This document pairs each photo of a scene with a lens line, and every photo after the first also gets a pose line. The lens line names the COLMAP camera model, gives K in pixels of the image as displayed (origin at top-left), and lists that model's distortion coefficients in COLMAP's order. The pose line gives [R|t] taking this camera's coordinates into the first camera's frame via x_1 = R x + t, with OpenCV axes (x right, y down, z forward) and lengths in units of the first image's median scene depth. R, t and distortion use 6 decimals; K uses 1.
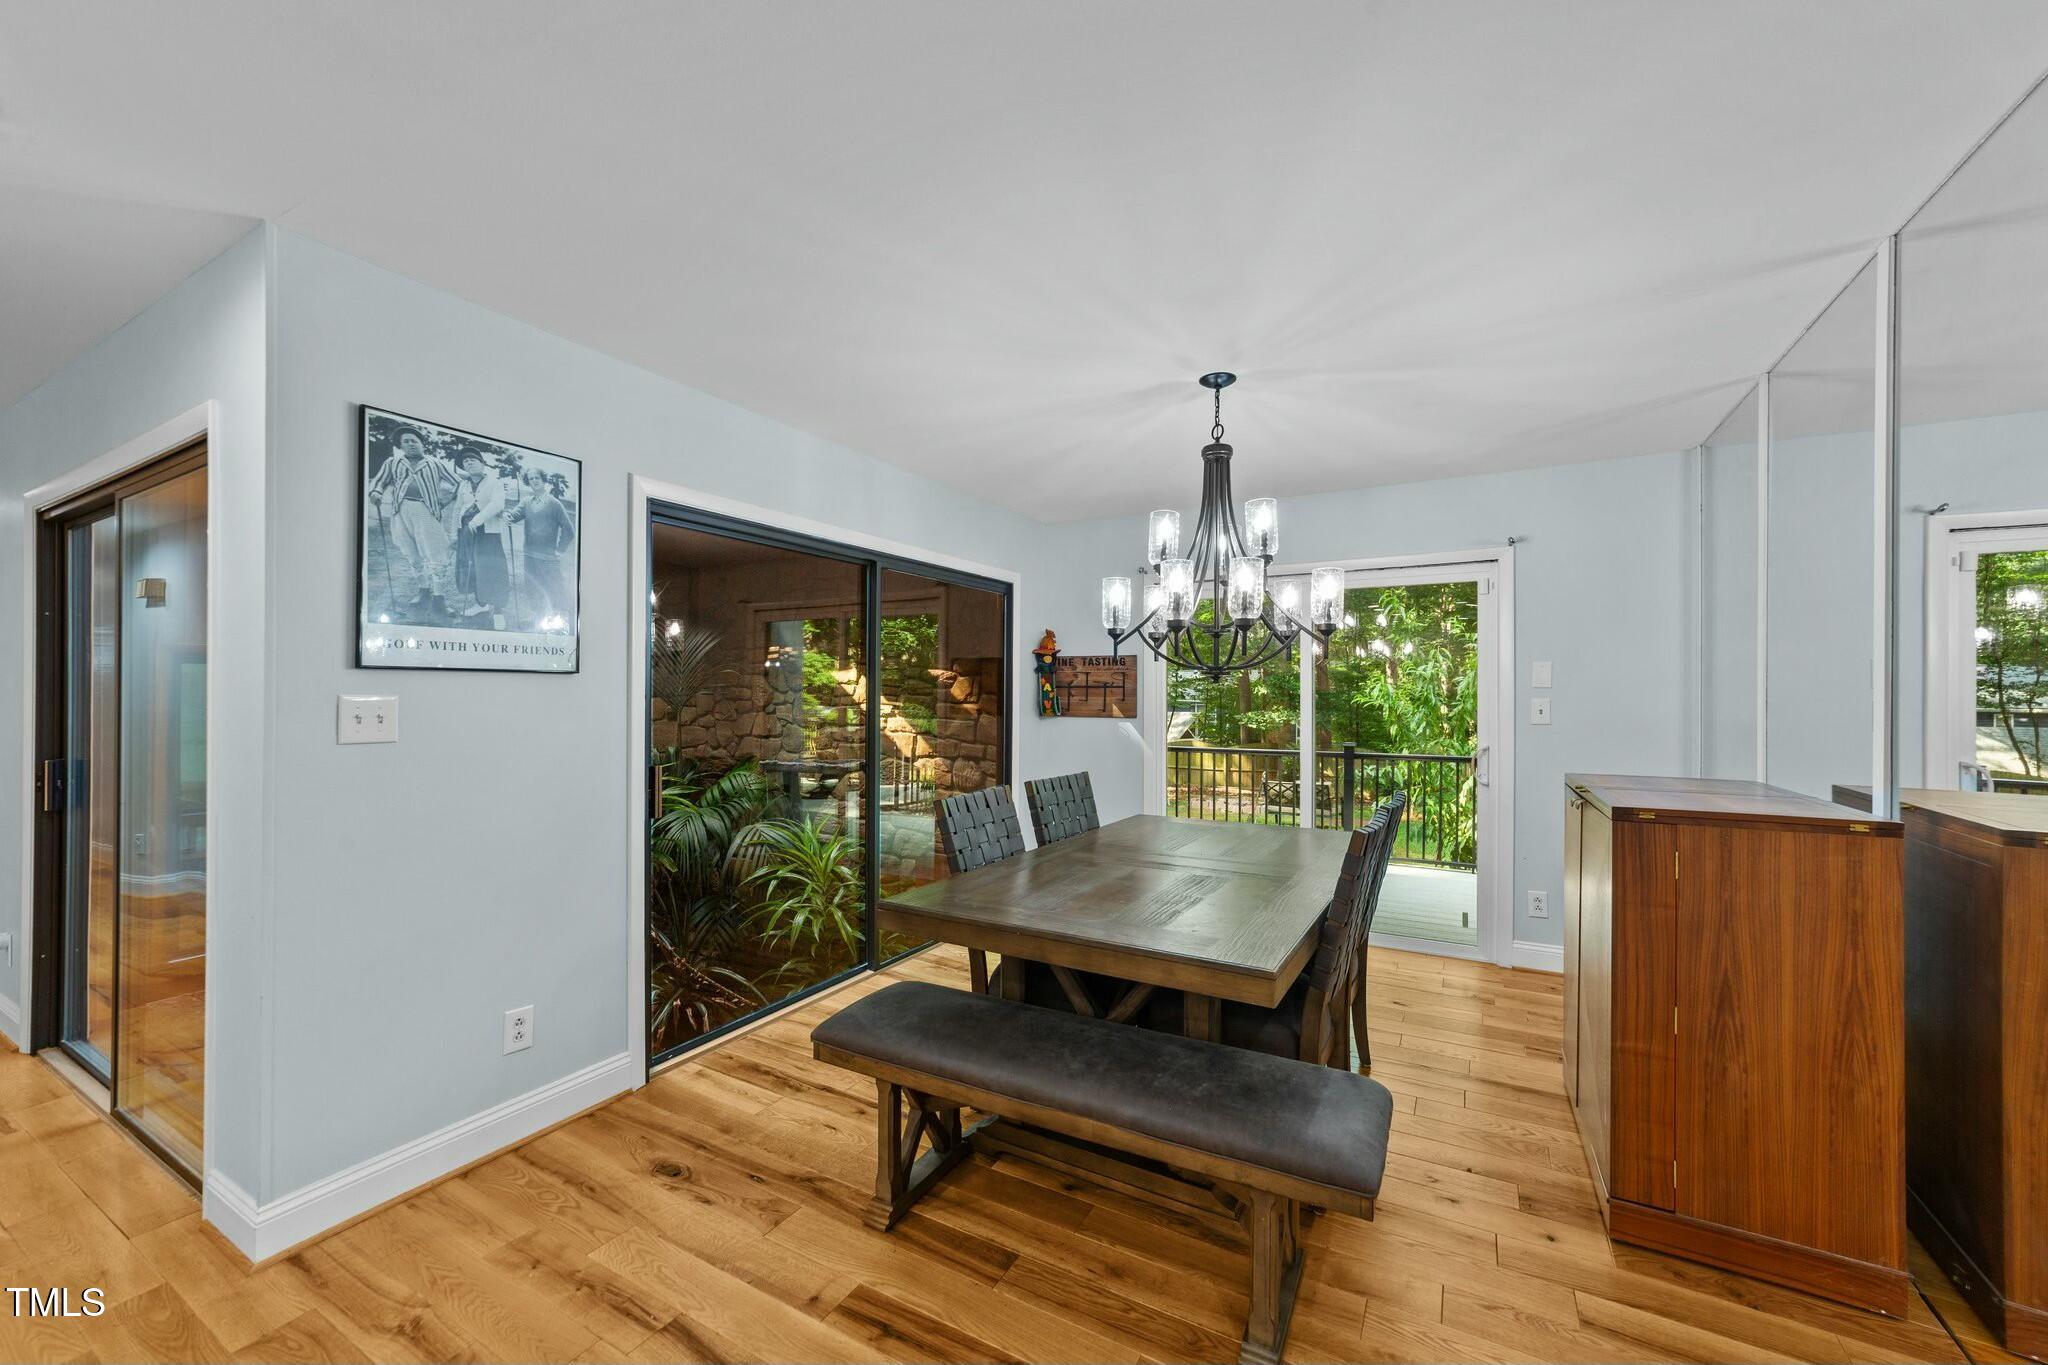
lens RADIAL K [[789.9, 0, 1029.4], [0, 789.9, 691.6], [0, 0, 1]] dist [-0.016873, 0.005338]
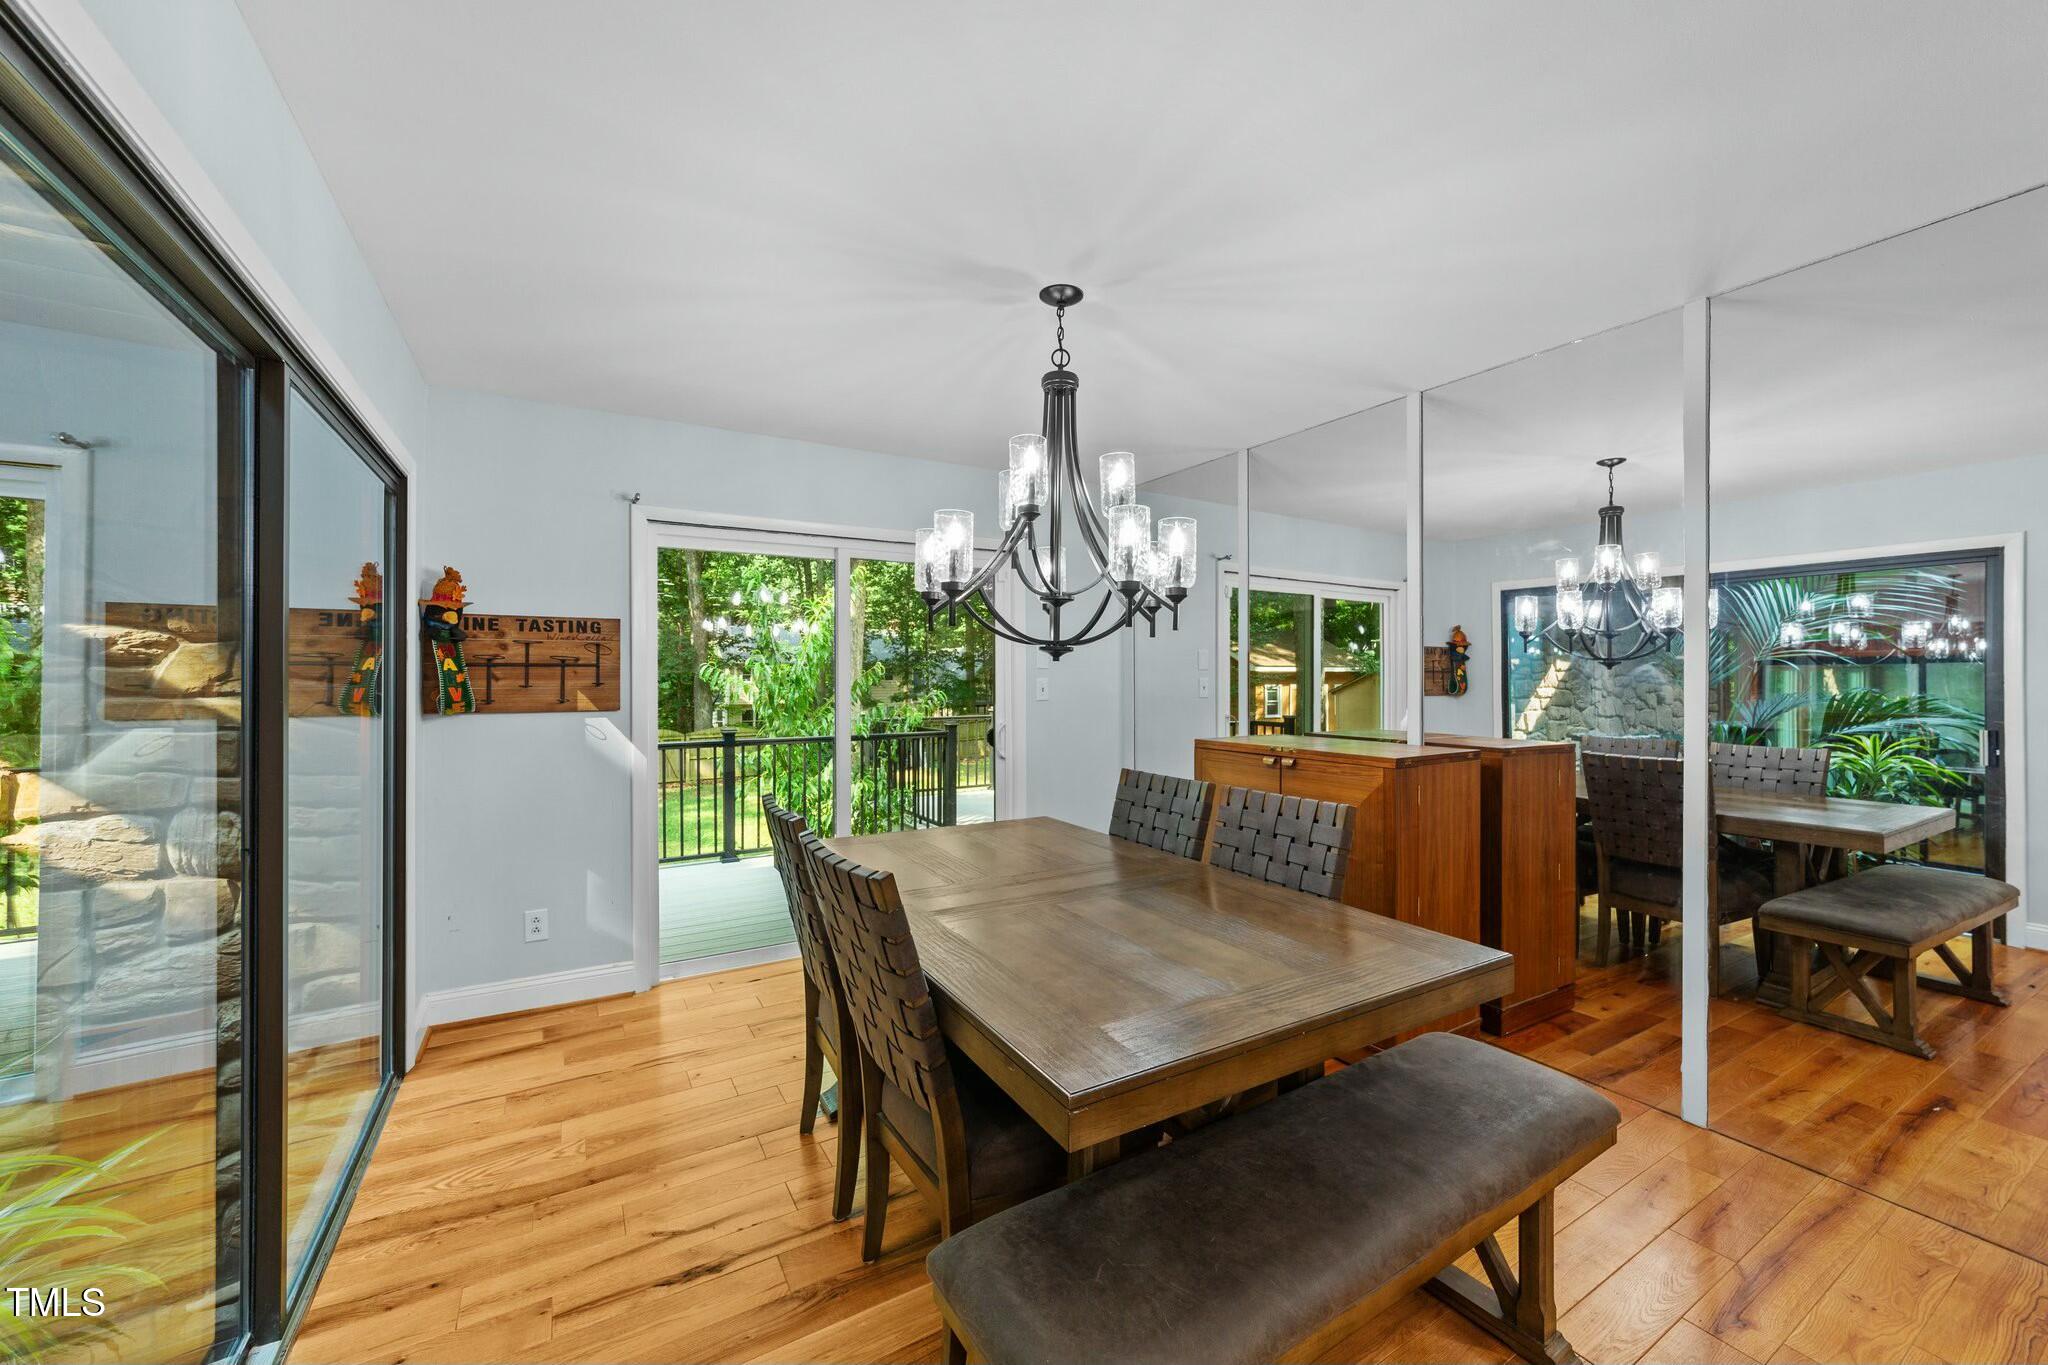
lens RADIAL K [[789.9, 0, 1028.5], [0, 789.9, 677.5], [0, 0, 1]] dist [-0.016873, 0.005338]
pose [[0.490609, -0.007185, 0.871350, -0.505853], [0.000916, 0.999970, 0.007729, -0.000824], [-0.871379, -0.002994, 0.490601, 0.629385]]
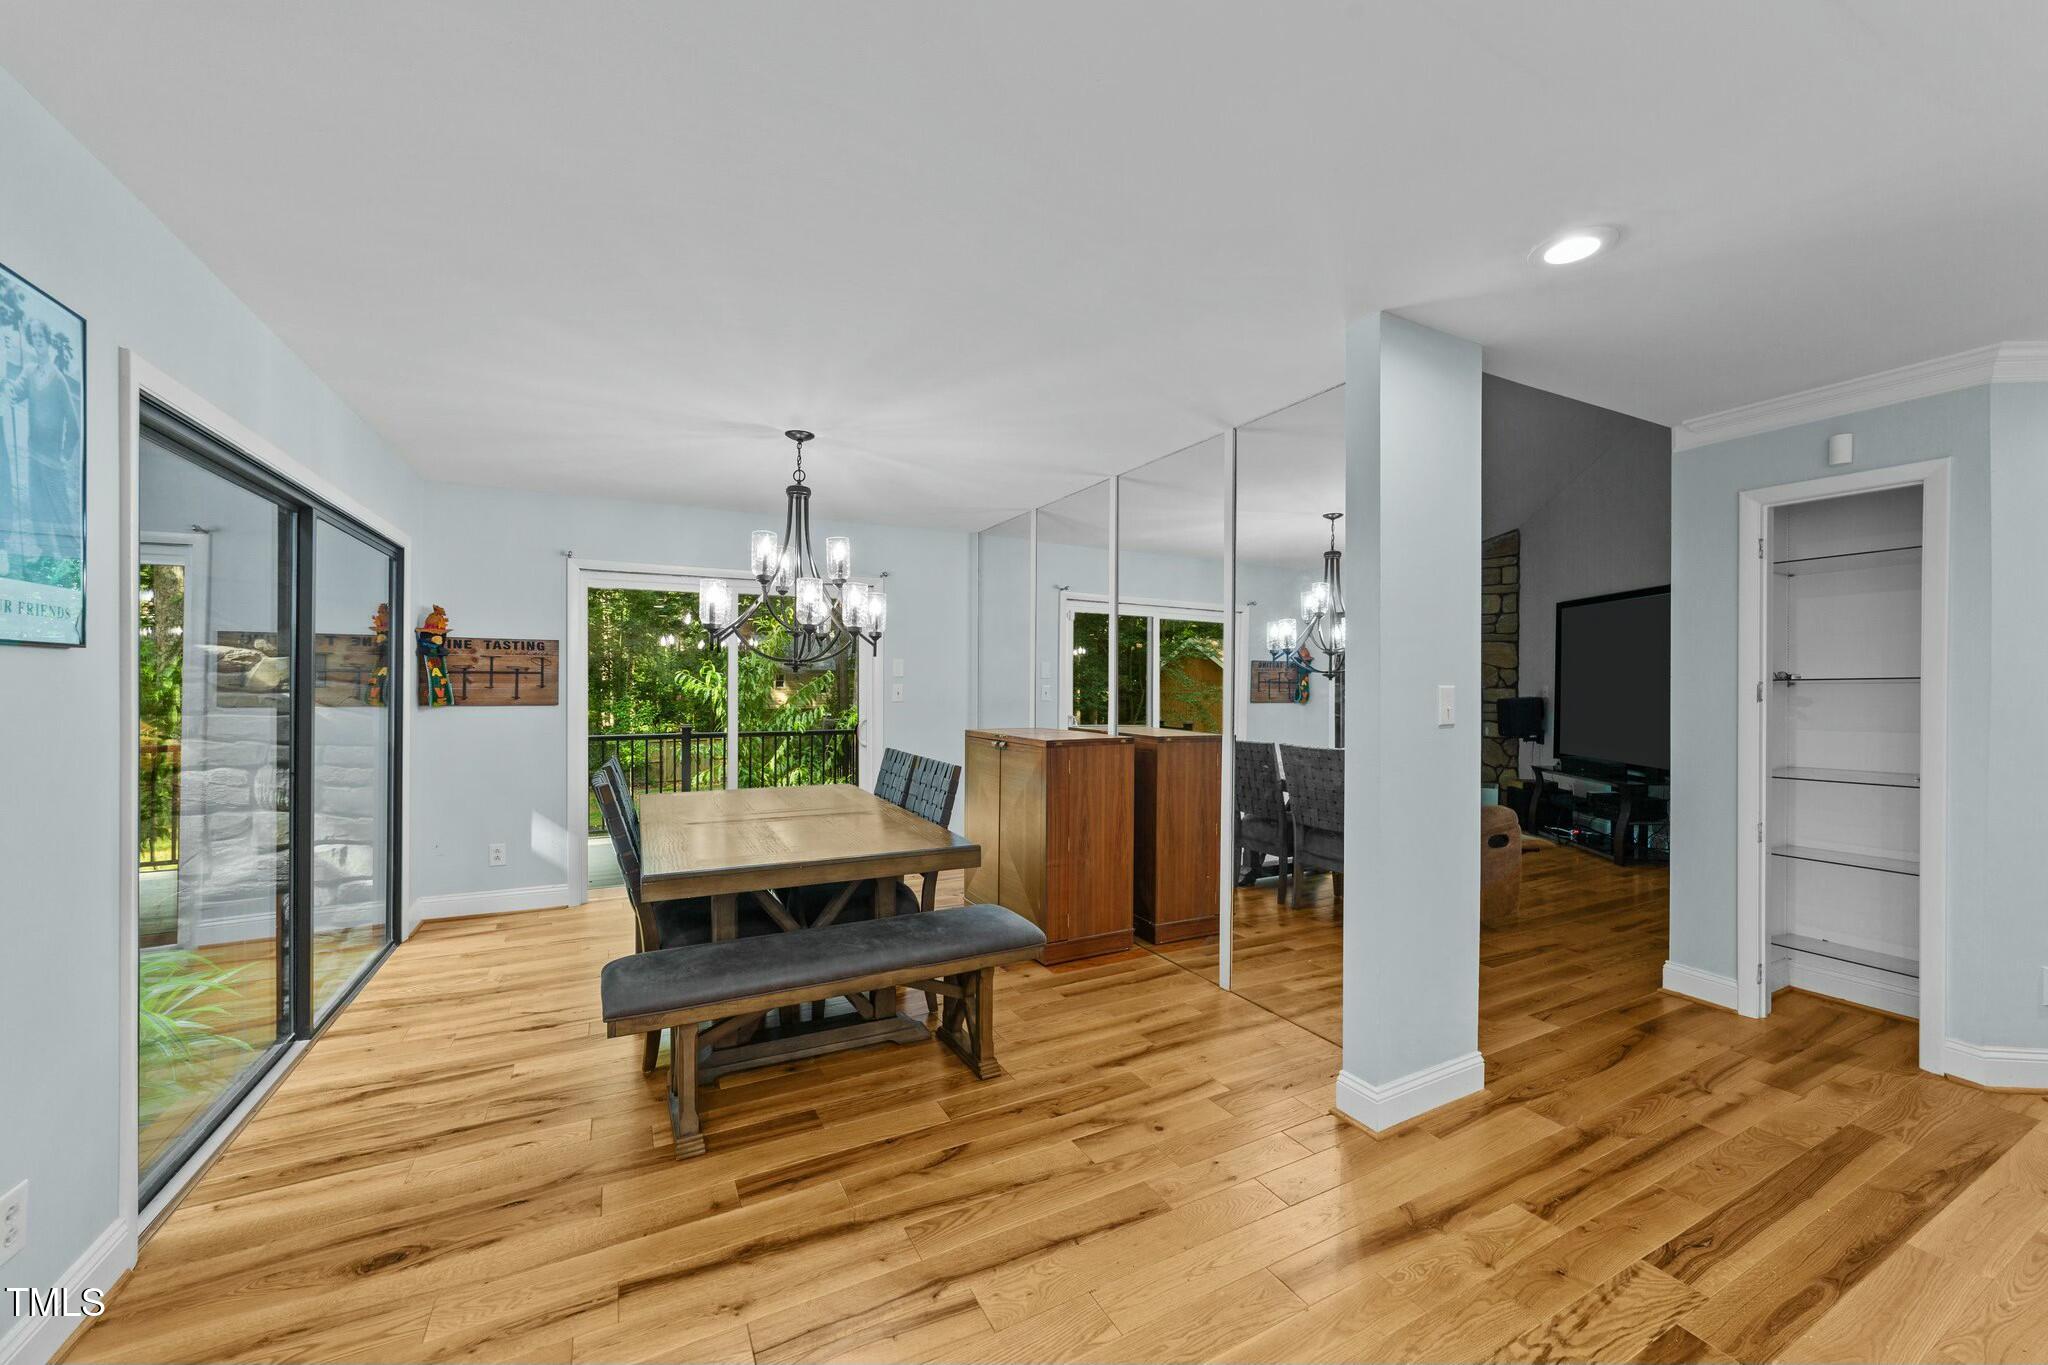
lens RADIAL K [[789.9, 0, 1026.7], [0, 789.9, 687.3], [0, 0, 1]] dist [-0.016873, 0.005338]
pose [[0.540367, -0.005028, 0.841414, -0.643197], [-0.004874, 0.999947, 0.009105, -0.000334], [-0.841415, -0.009021, 0.540314, -0.001913]]
